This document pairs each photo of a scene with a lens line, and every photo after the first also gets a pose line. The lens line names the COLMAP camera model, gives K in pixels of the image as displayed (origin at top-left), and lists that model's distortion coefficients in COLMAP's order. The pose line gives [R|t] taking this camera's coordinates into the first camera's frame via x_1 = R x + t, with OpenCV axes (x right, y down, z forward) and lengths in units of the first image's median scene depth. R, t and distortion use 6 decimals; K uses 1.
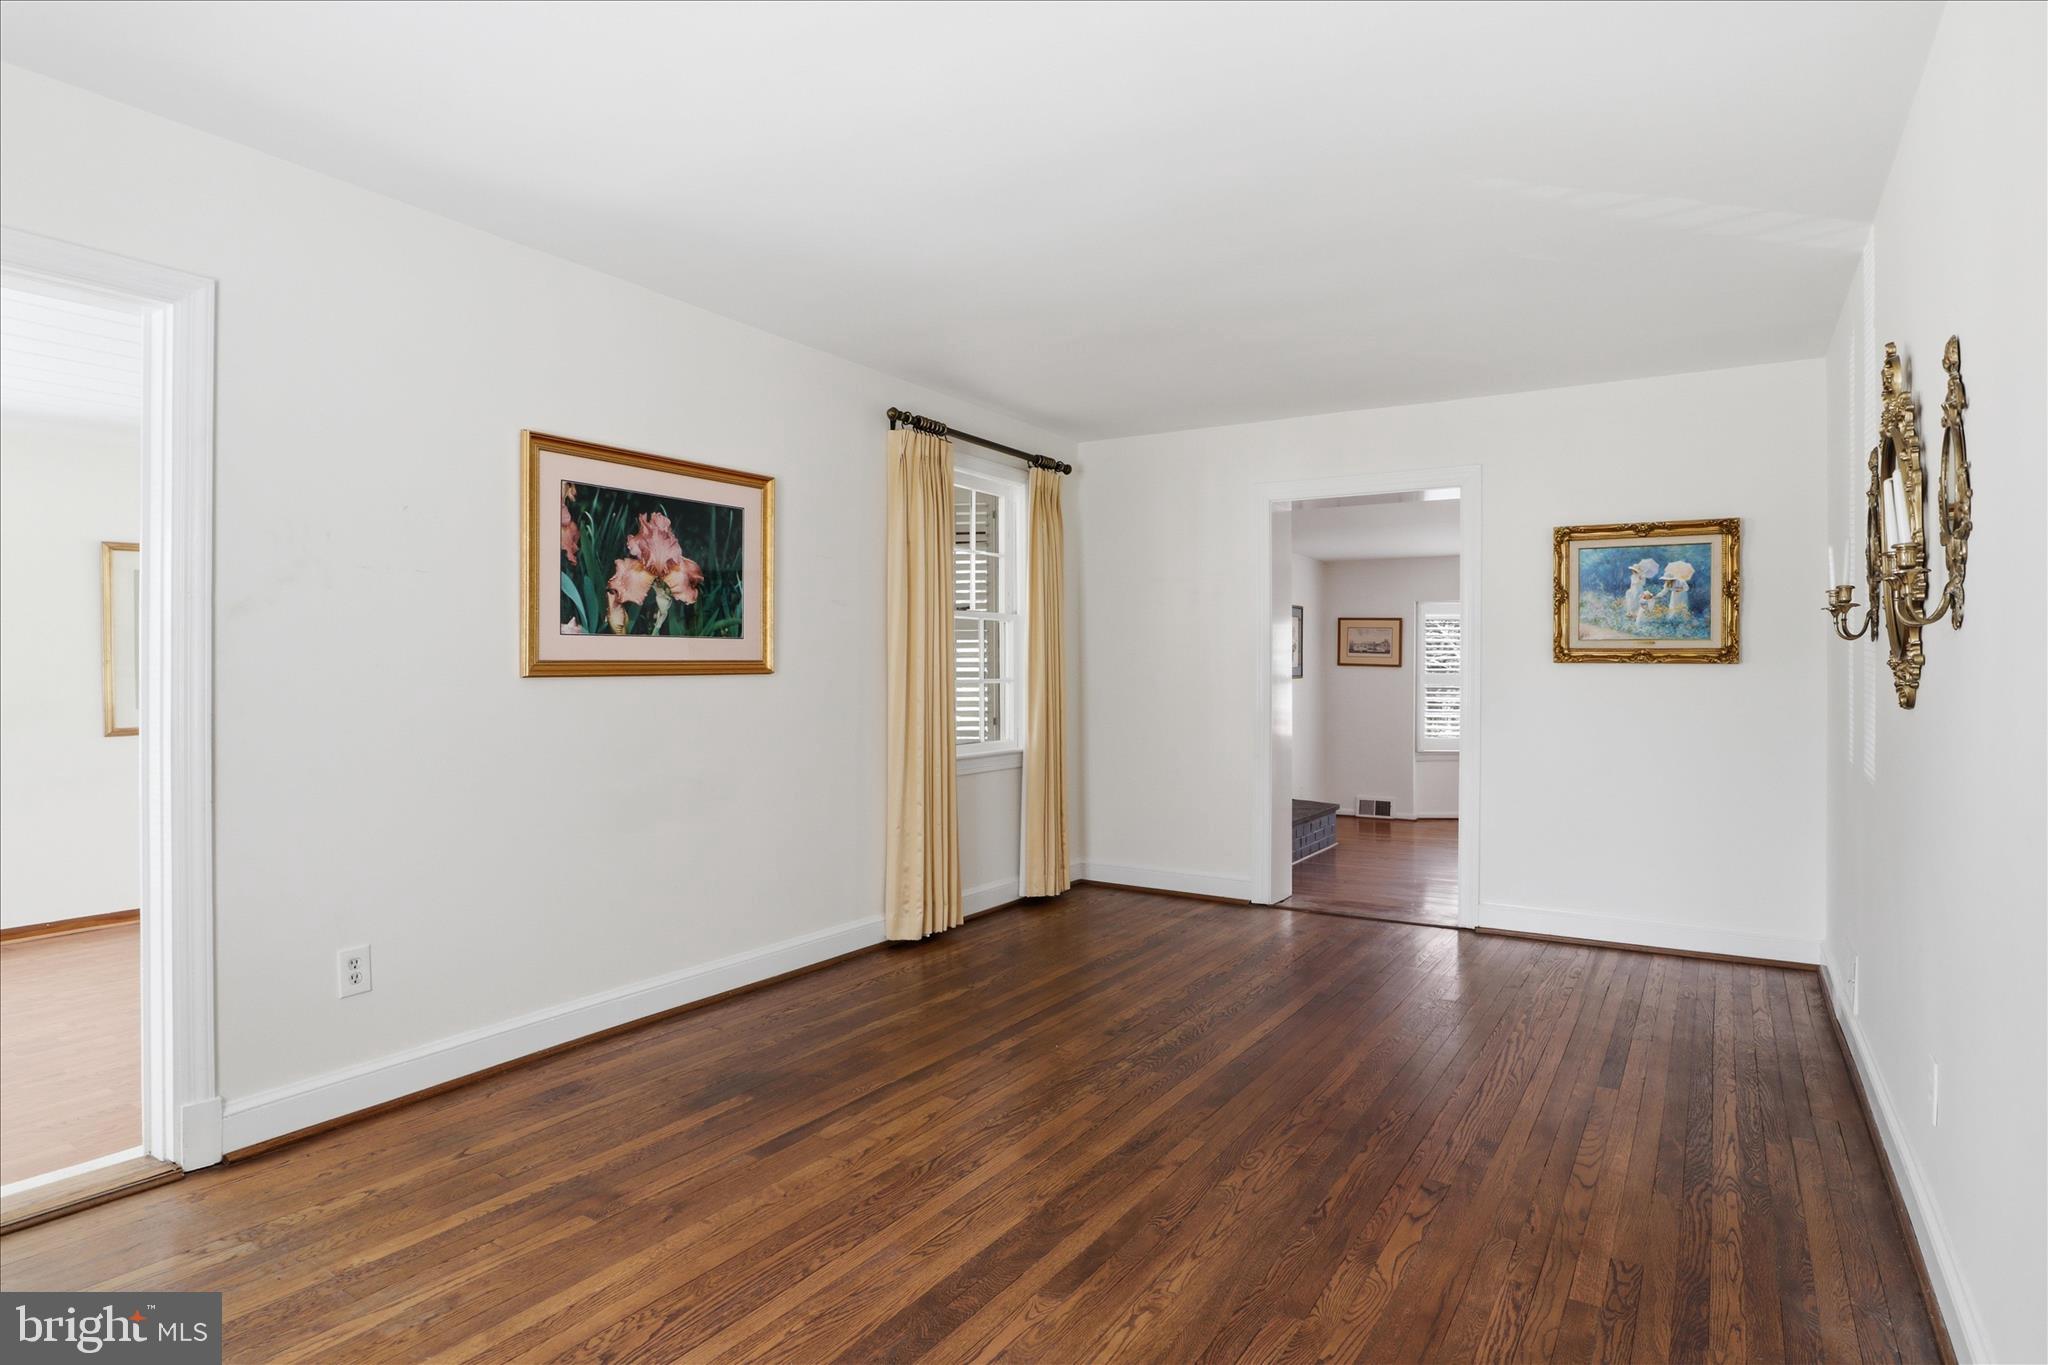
lens RADIAL K [[1020.4, 0, 1023.0], [0, 1020.4, 678.4], [0, 0, 1]] dist [0.025326, -0.019771]
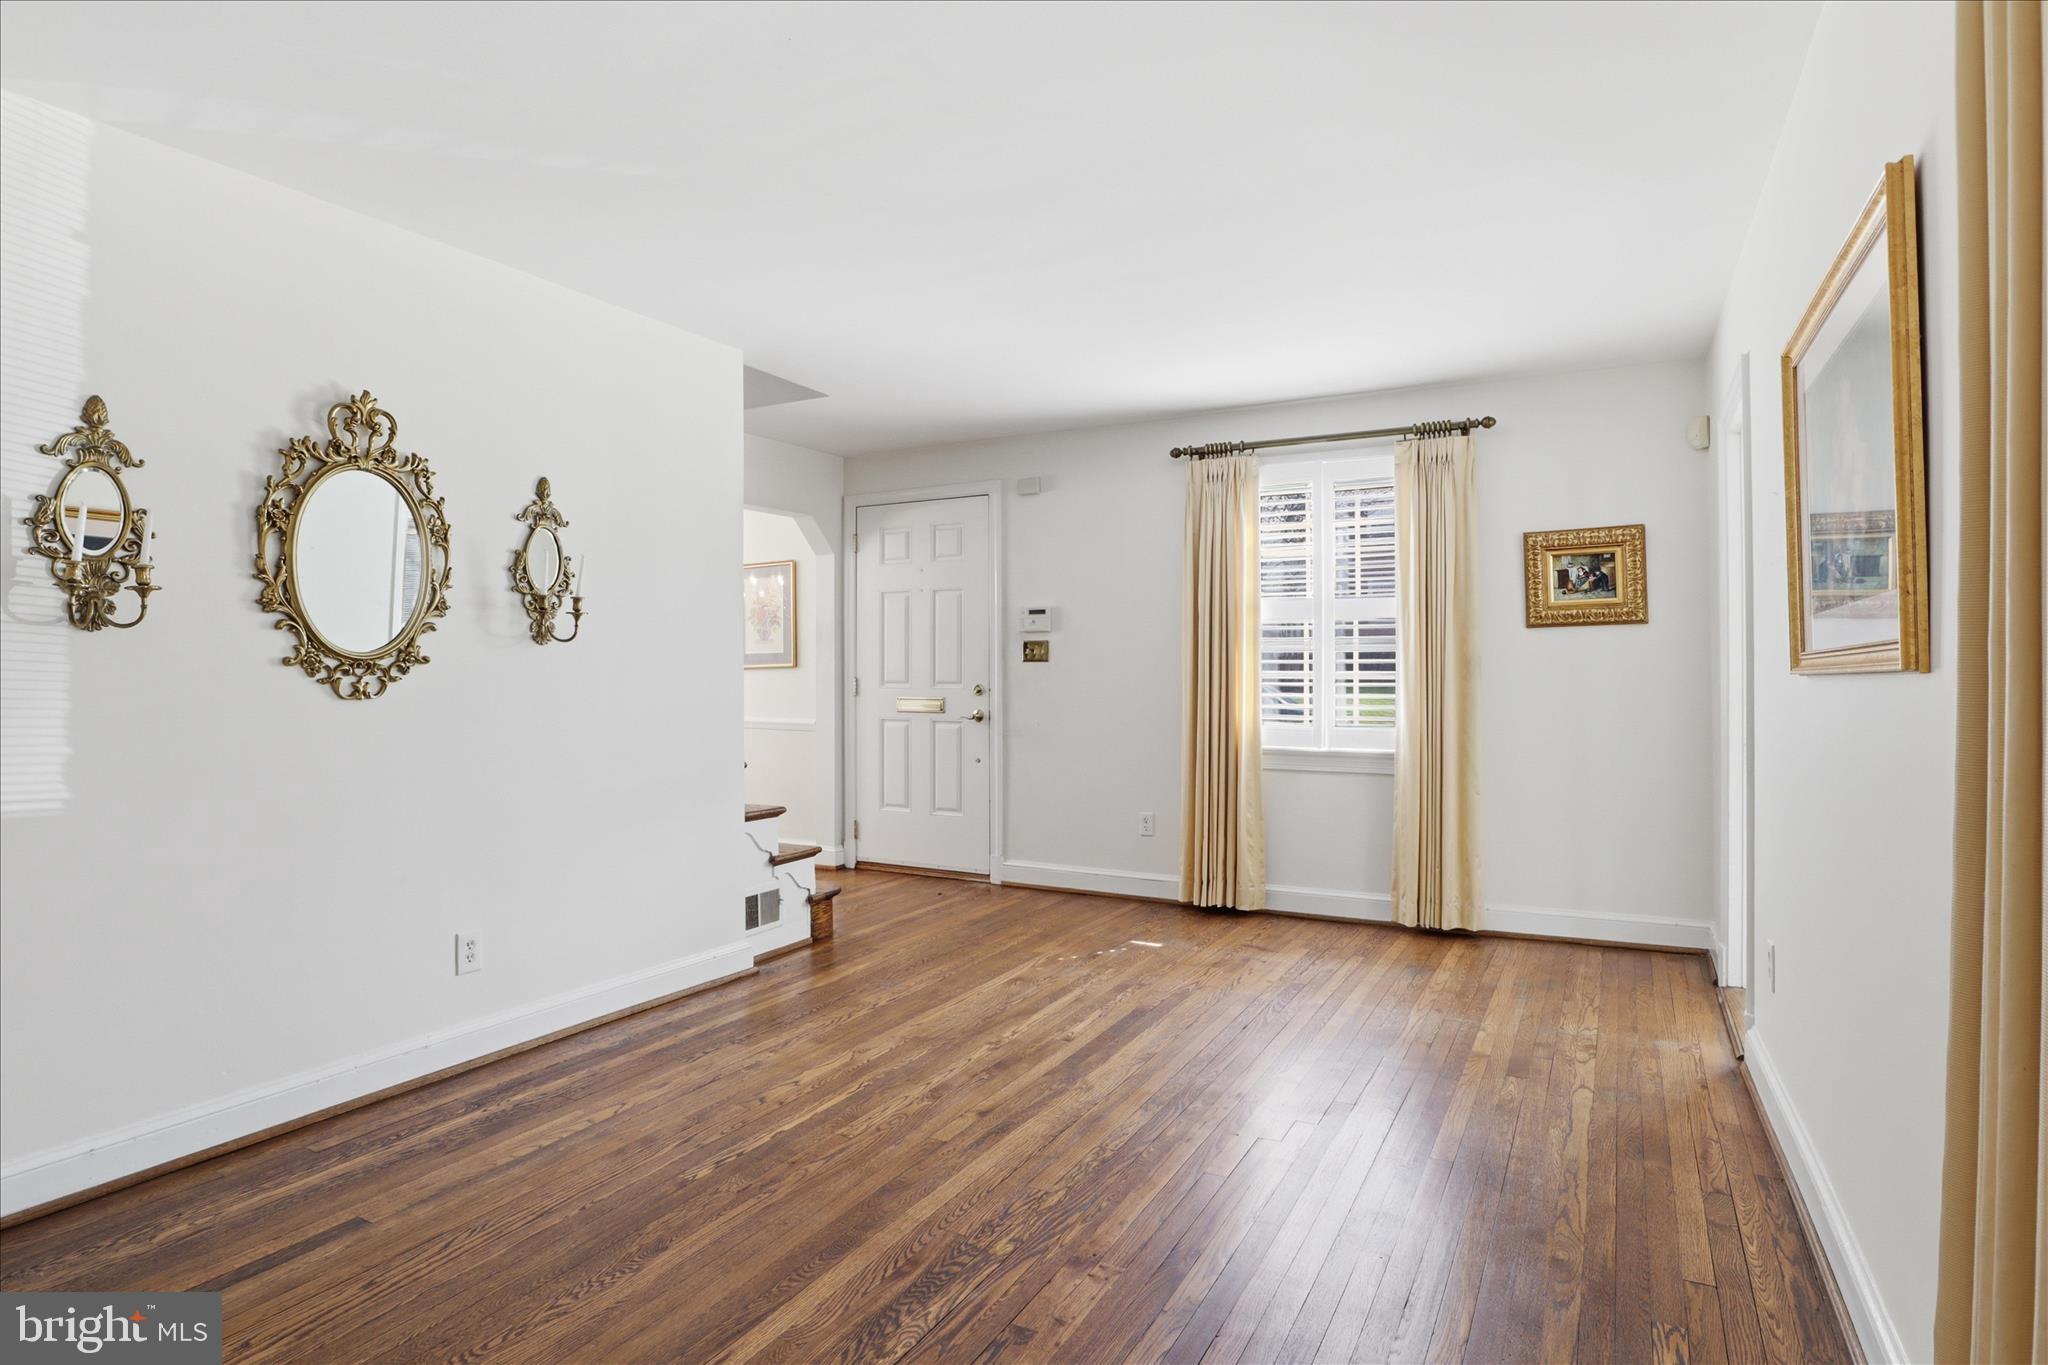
lens RADIAL K [[1020.4, 0, 1023.0], [0, 1020.4, 678.4], [0, 0, 1]] dist [0.025326, -0.019771]
pose [[-0.996905, 0.000243, -0.078619, 0.170972], [-0.000523, 0.999953, 0.009720, -0.006119], [0.078618, 0.009731, -0.996857, 2.061874]]
